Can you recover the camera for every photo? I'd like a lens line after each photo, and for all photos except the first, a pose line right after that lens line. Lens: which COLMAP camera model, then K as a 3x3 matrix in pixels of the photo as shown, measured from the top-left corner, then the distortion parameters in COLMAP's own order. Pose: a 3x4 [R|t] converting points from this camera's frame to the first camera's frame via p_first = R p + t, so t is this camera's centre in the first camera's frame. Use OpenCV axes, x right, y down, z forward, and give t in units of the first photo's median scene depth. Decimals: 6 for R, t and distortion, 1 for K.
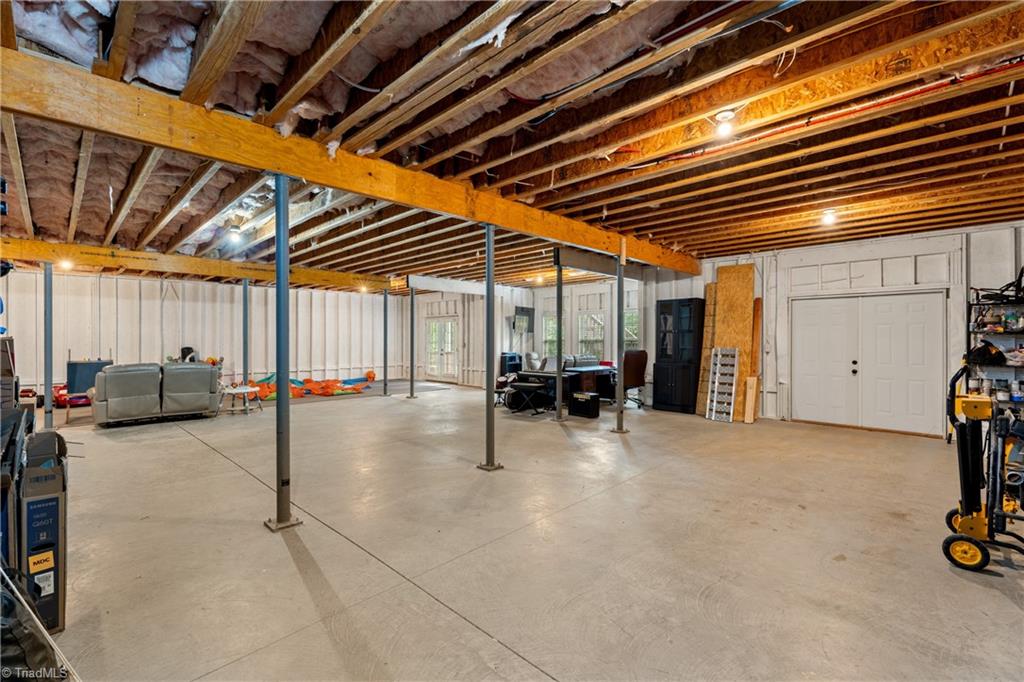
lens RADIAL K [[453.8, 0, 512.0], [0, 453.8, 341.0], [0, 0, 1]] dist [0.001867, 0.000033]
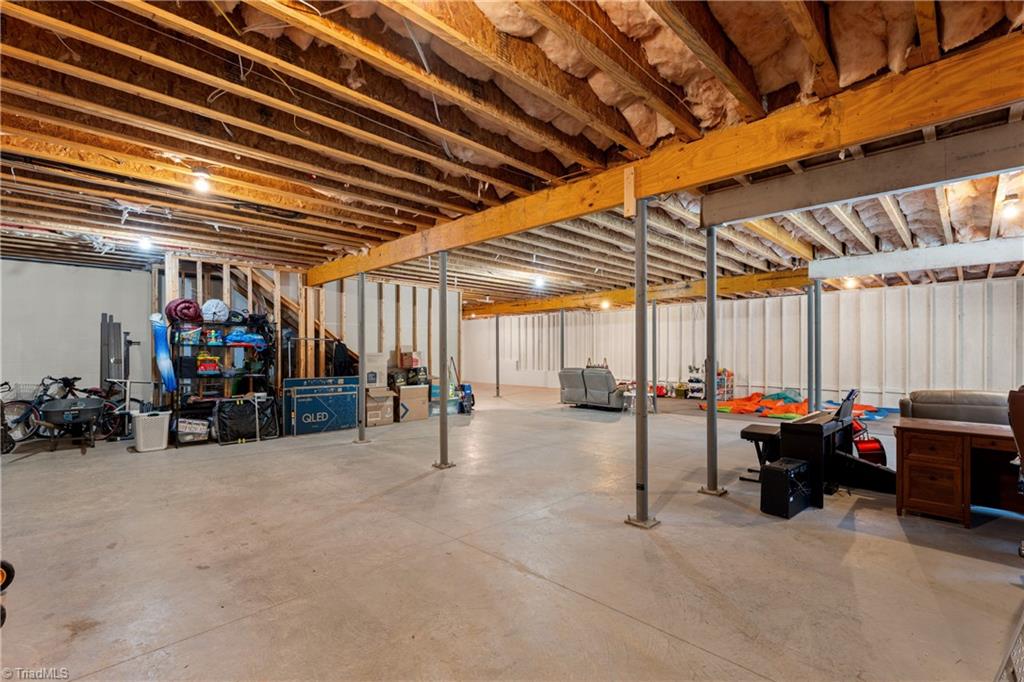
lens RADIAL K [[453.8, 0, 512.0], [0, 453.8, 341.0], [0, 0, 1]] dist [0.001867, 0.000033]
pose [[-0.000010, -0.019520, -0.999809, 1.431495], [-0.005621, 0.999794, -0.019520, -0.016895], [0.999984, 0.005620, -0.000120, 1.528670]]
